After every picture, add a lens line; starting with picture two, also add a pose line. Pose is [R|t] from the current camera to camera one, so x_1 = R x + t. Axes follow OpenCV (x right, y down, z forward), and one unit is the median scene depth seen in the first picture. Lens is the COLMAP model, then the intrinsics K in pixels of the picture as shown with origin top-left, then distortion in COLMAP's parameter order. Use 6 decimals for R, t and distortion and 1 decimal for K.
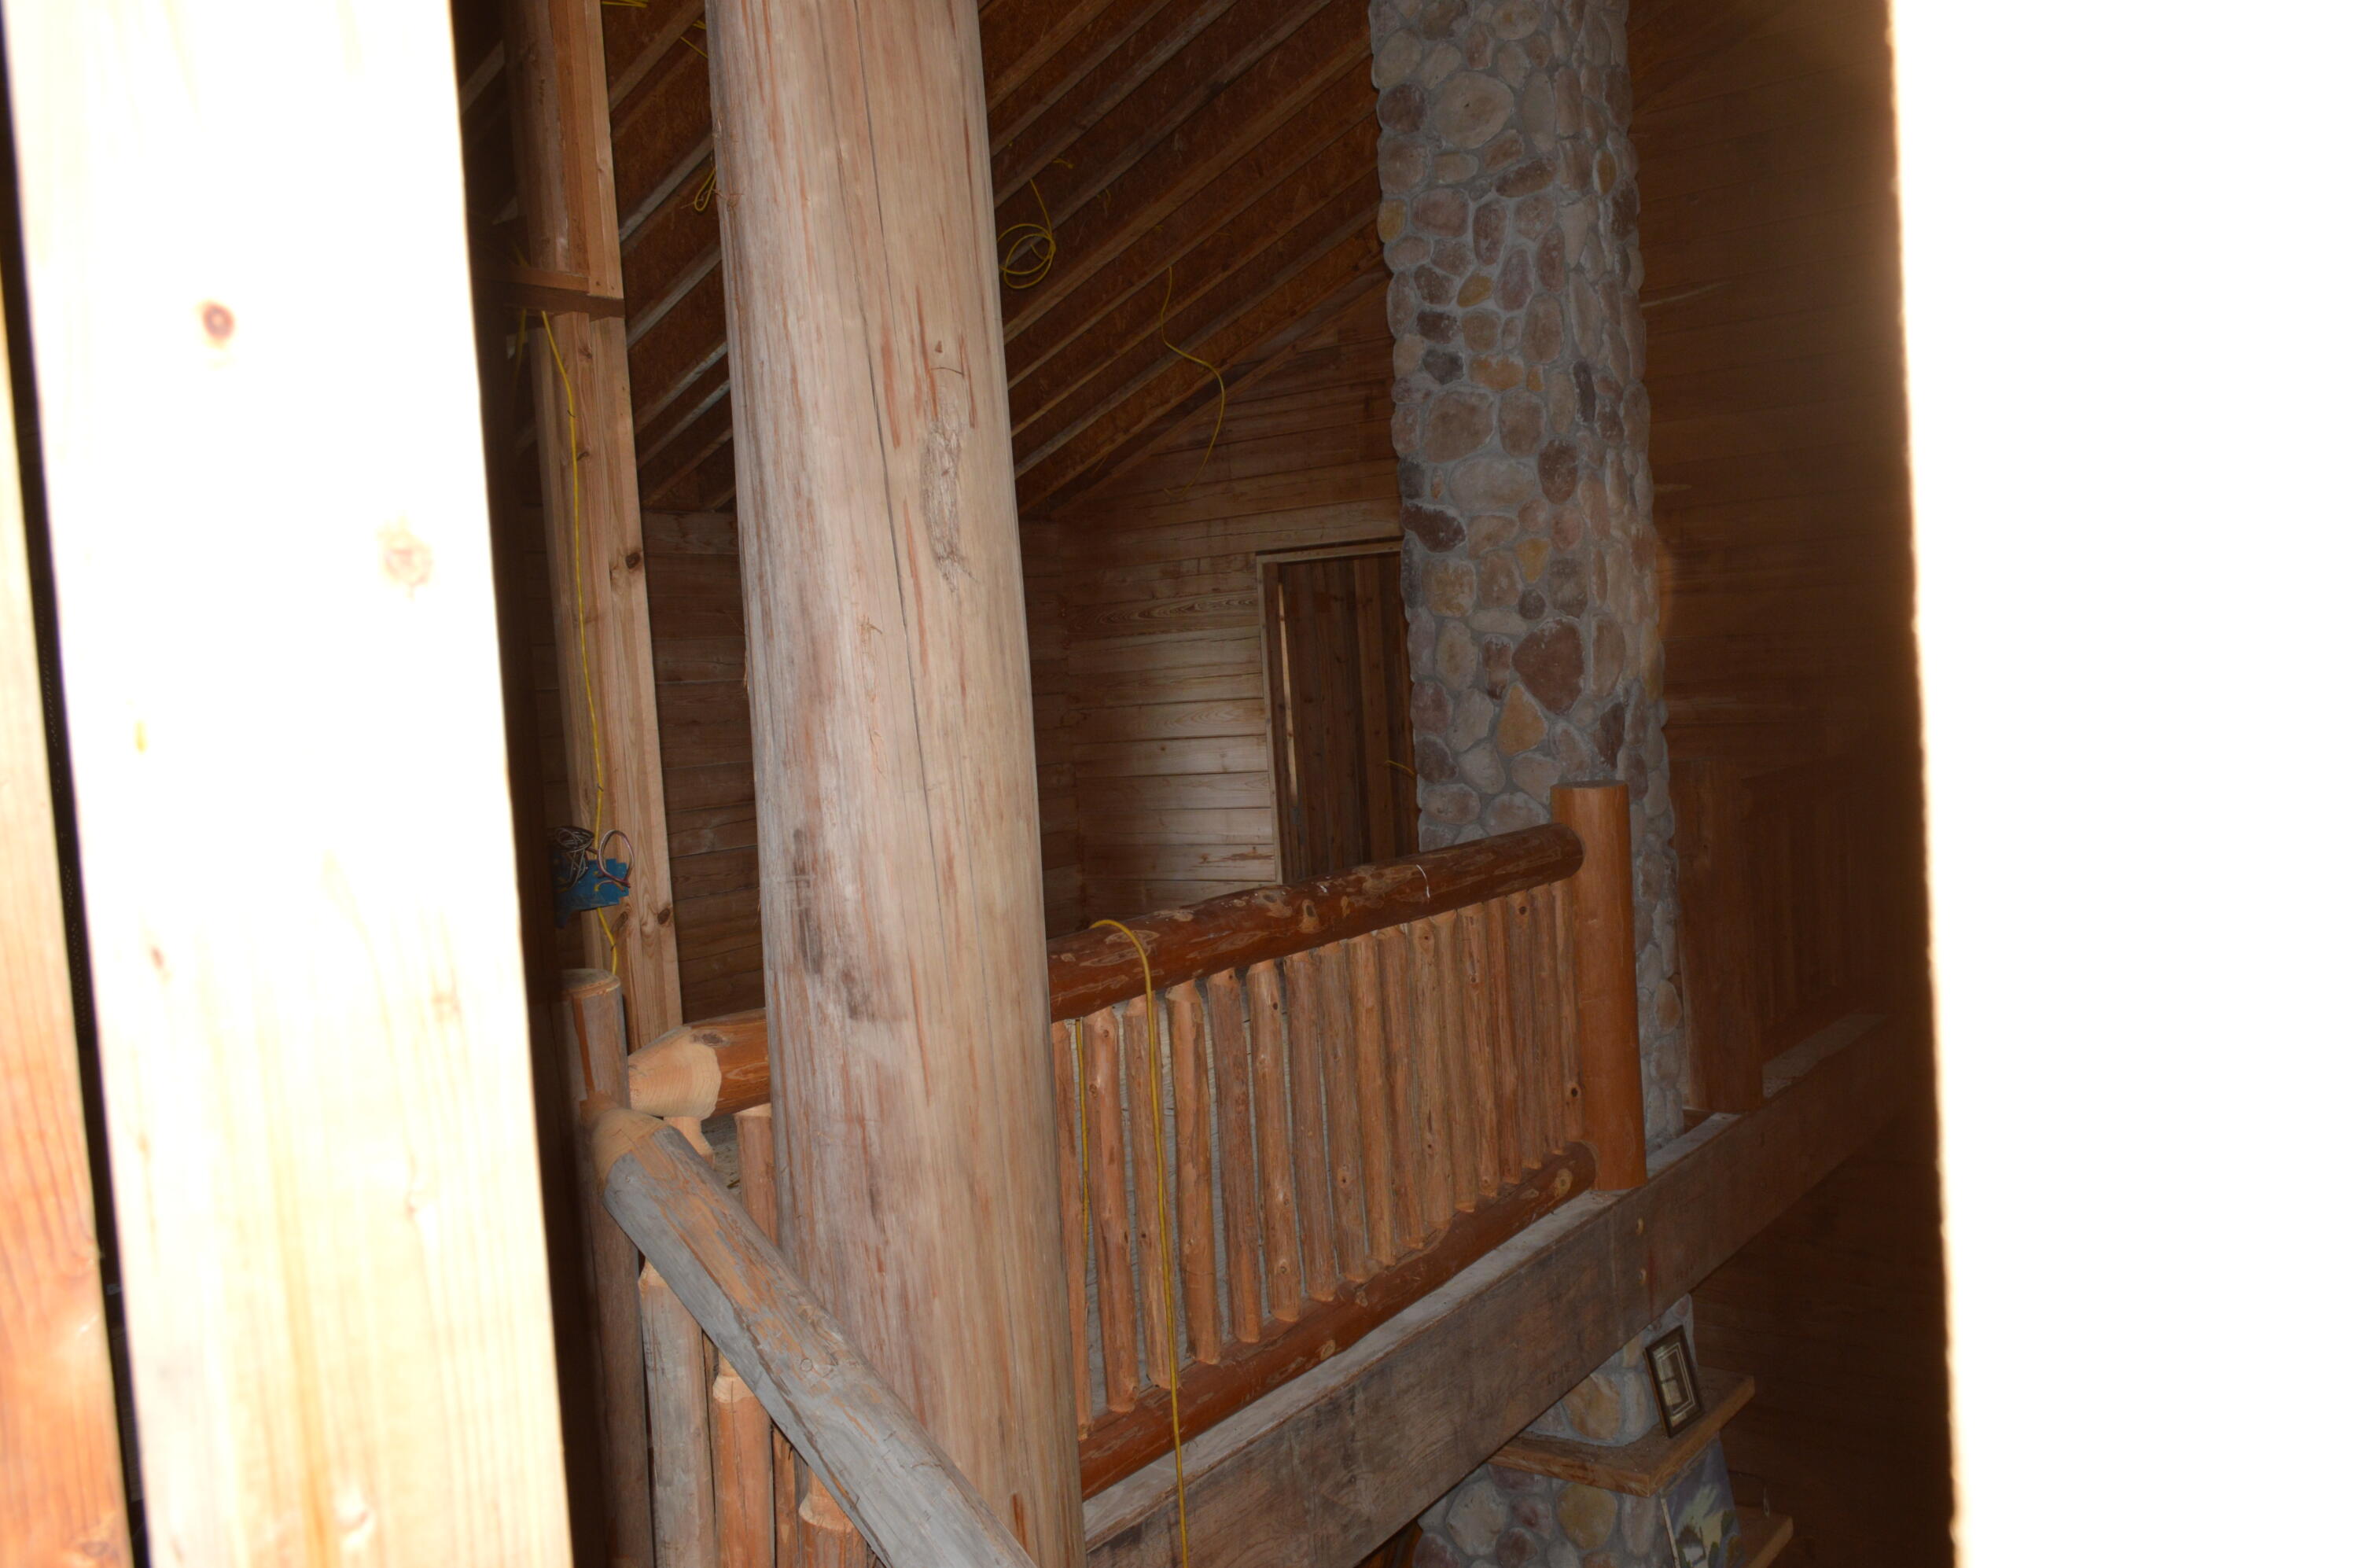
lens RADIAL K [[1842.3, 0, 1185.6], [0, 1842.3, 786.4], [0, 0, 1]] dist [-0.021665, 0.010864]
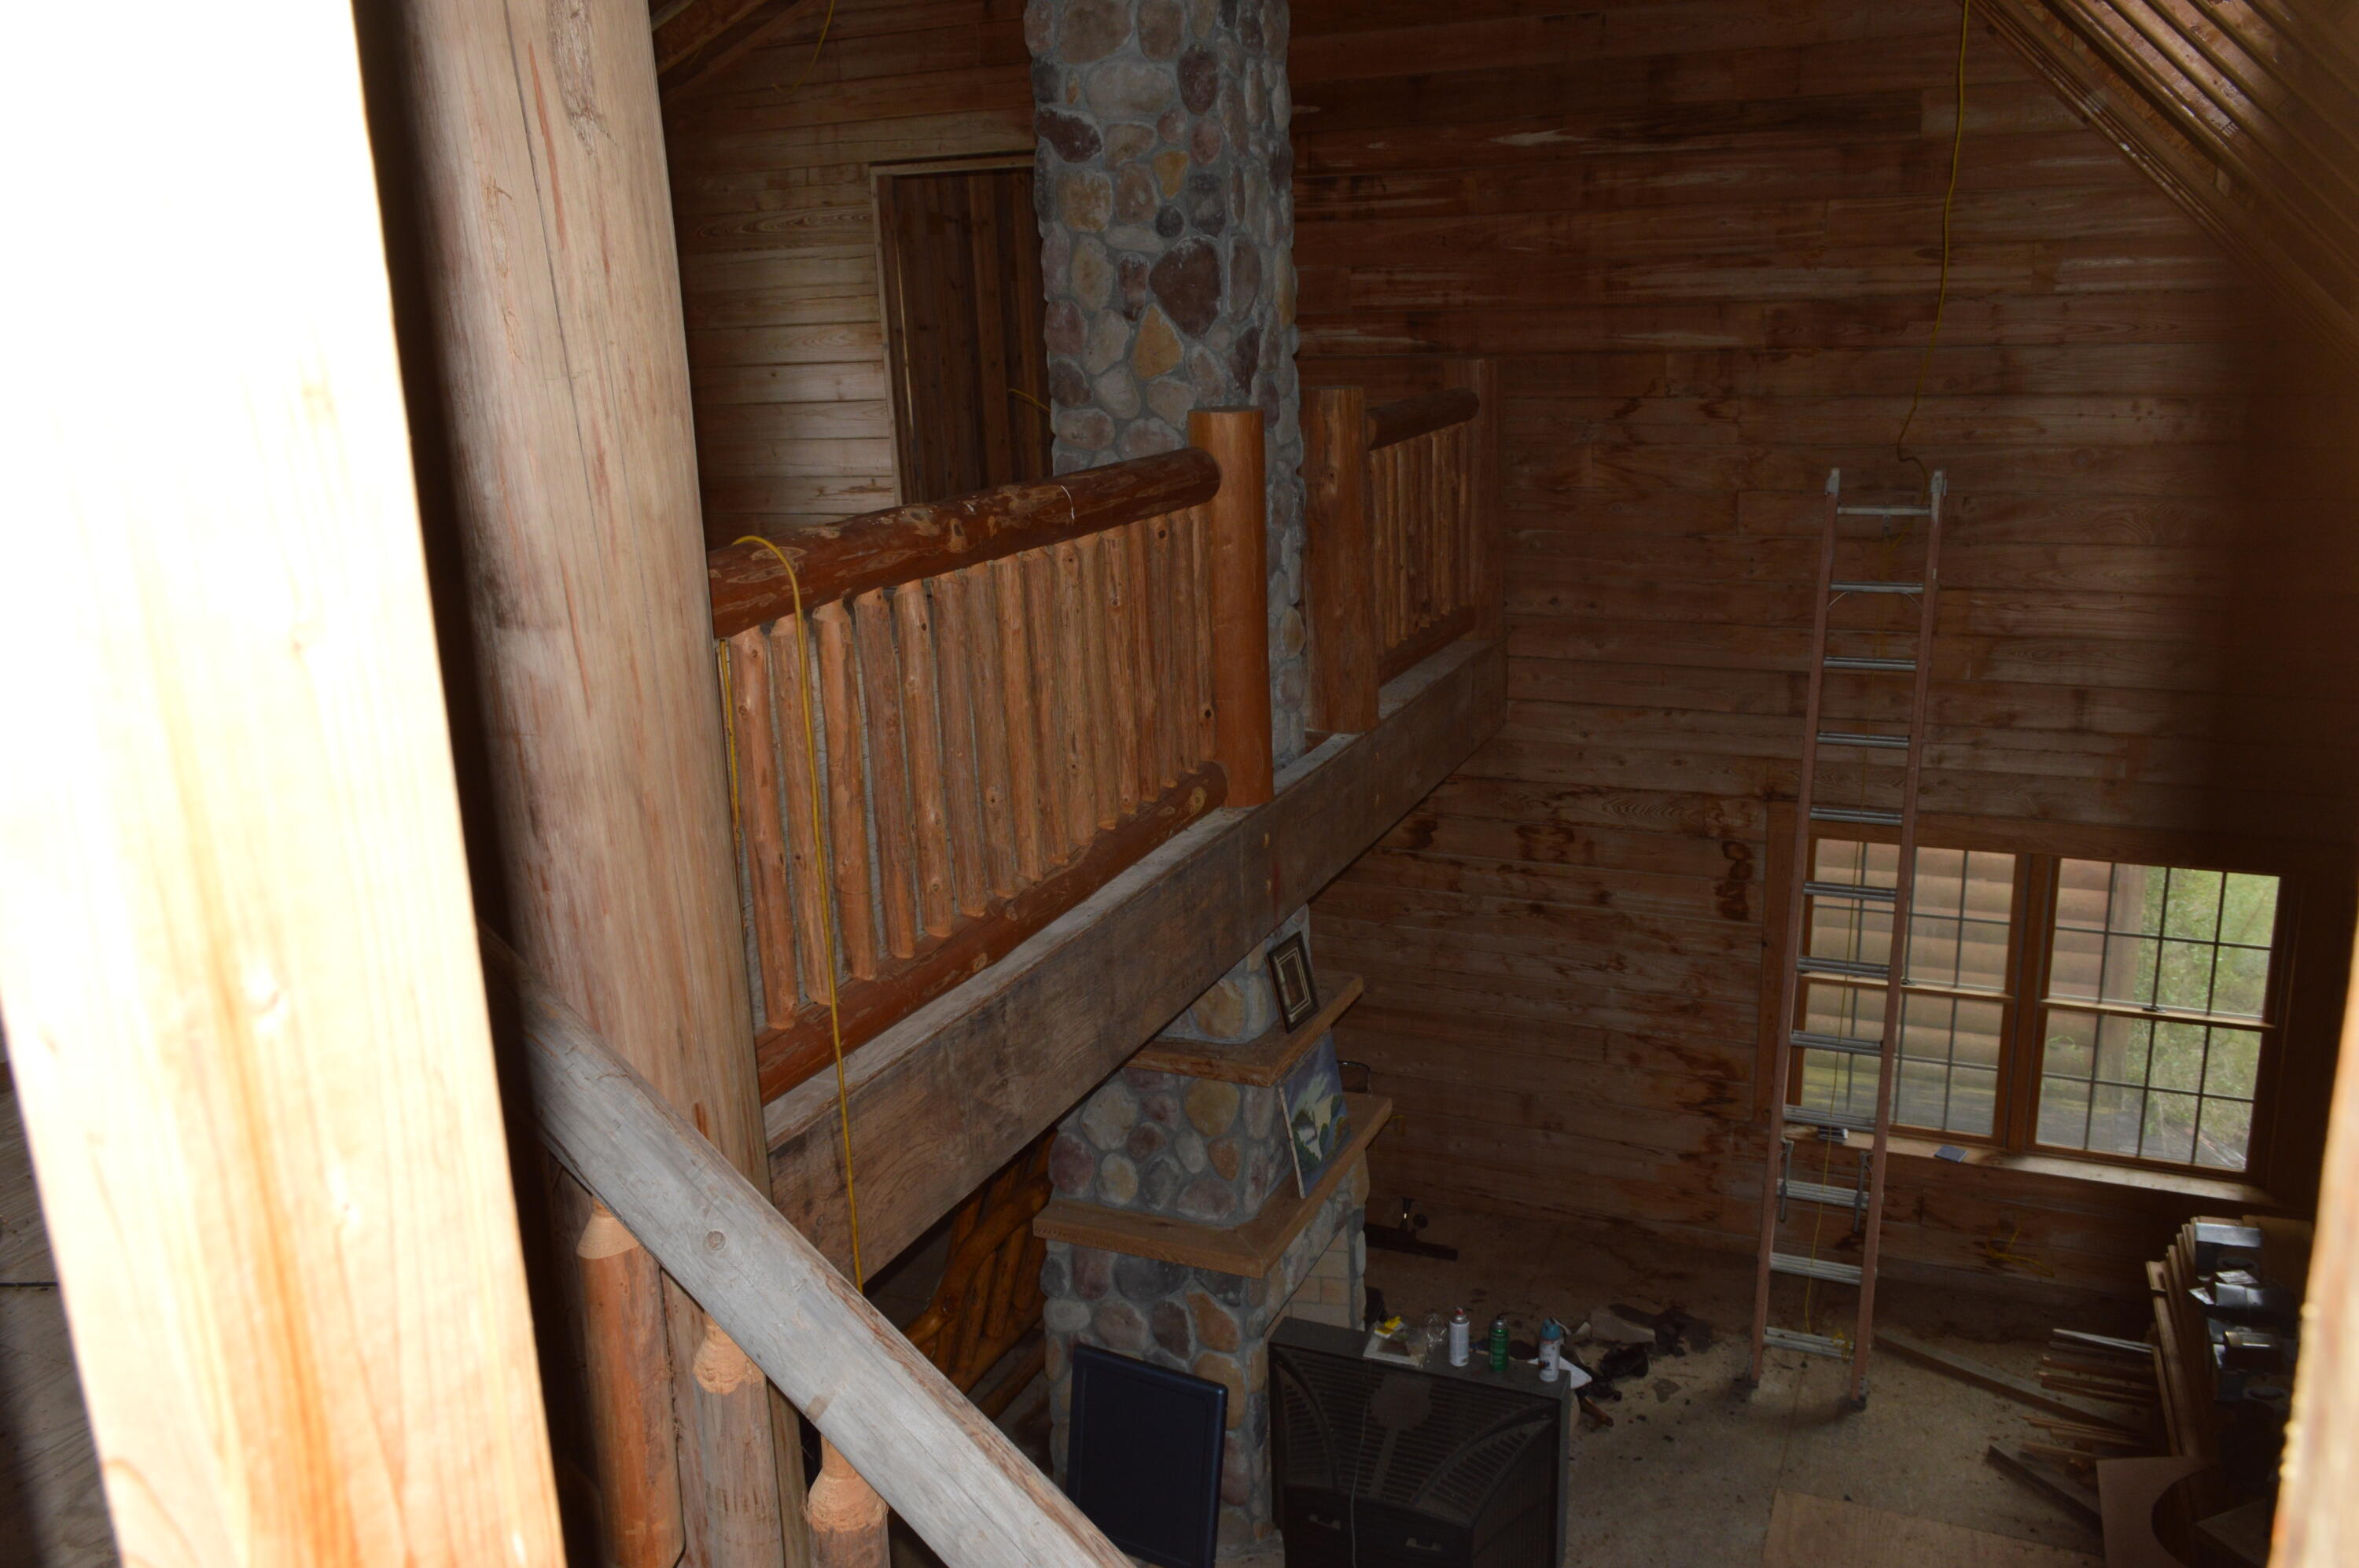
lens RADIAL K [[1842.3, 0, 1182.7], [0, 1842.3, 784.5], [0, 0, 1]] dist [-0.021665, 0.010864]
pose [[0.977789, -0.028306, 0.207673, -0.019114], [-0.011672, 0.981947, 0.188795, 0.012243], [-0.209268, -0.187026, 0.959806, 0.009673]]
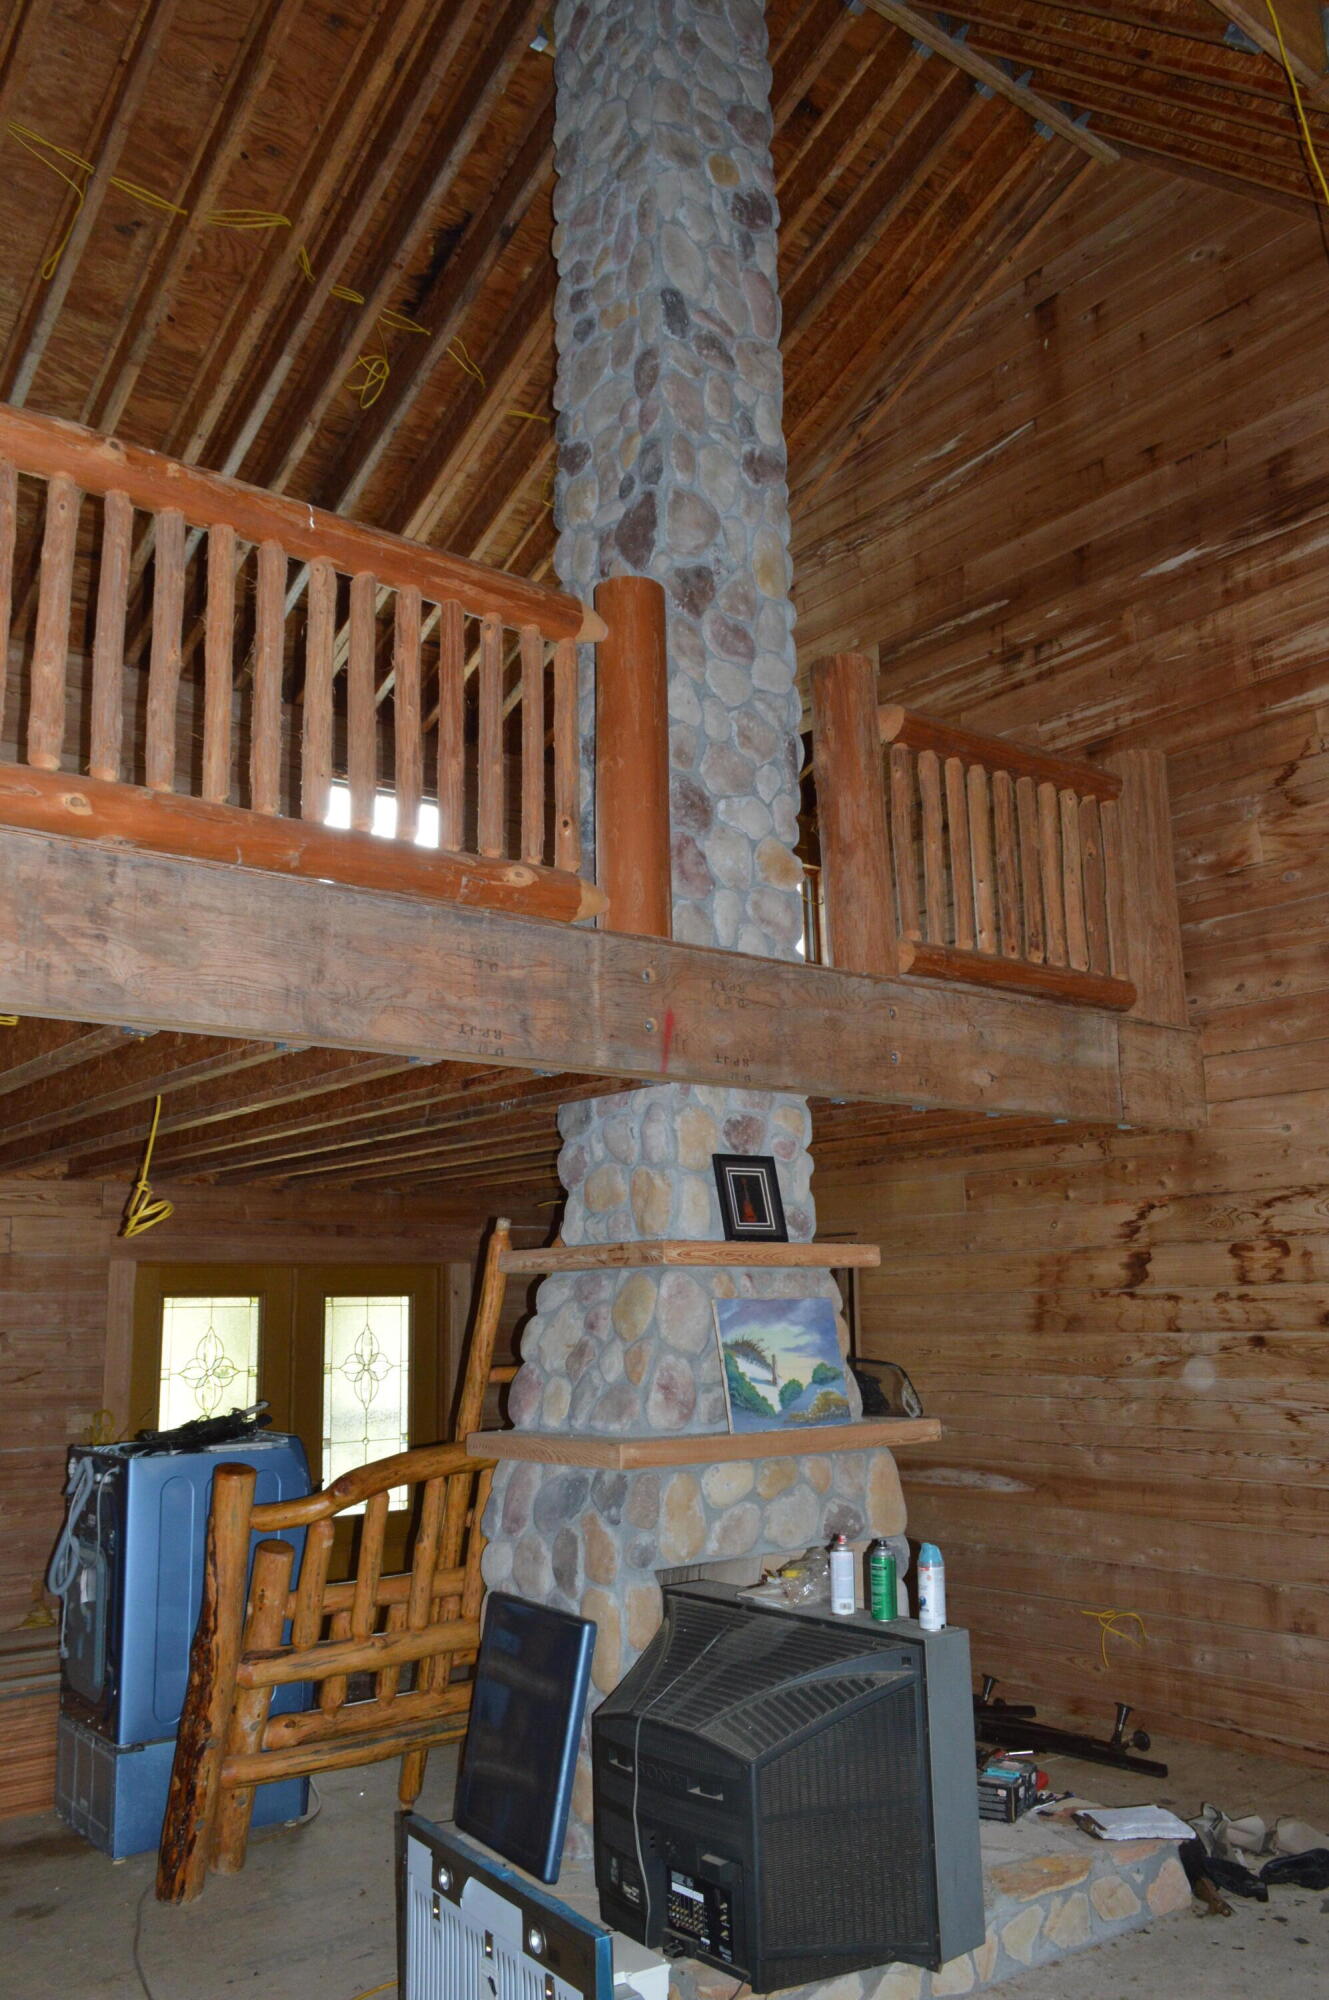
lens RADIAL K [[1561.9, 0, 669.8], [0, 1561.9, 1018.4], [0, 0, 1]] dist [-0.021665, 0.010864]
pose [[0.963697, -0.005648, -0.266937, 0.570431], [-0.056269, 0.973025, -0.223731, 0.530917], [0.261000, 0.230629, 0.937384, 0.214178]]
